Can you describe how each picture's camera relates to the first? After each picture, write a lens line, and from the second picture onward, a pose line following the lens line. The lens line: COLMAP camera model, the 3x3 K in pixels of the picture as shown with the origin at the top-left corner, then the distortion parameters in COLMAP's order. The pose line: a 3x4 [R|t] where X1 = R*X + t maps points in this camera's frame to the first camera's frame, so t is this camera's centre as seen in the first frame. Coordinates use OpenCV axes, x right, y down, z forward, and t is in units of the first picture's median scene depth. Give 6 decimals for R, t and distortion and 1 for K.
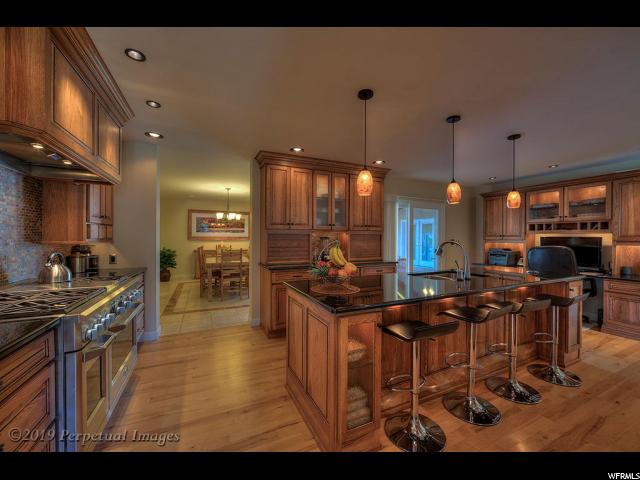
lens RADIAL K [[252.3, 0, 320.0], [0, 252.3, 240.0], [0, 0, 1]] dist [-0.000047, 0.000054]
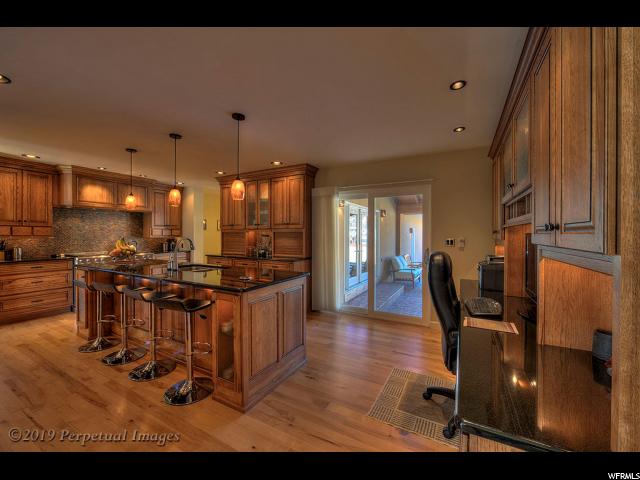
lens RADIAL K [[252.3, 0, 320.0], [0, 252.3, 240.0], [0, 0, 1]] dist [-0.000047, 0.000054]
pose [[0.585194, 0.011495, -0.810812, 1.301495], [-0.008378, 0.999932, 0.008129, 0.000848], [0.810850, 0.002036, 0.585251, 0.584730]]
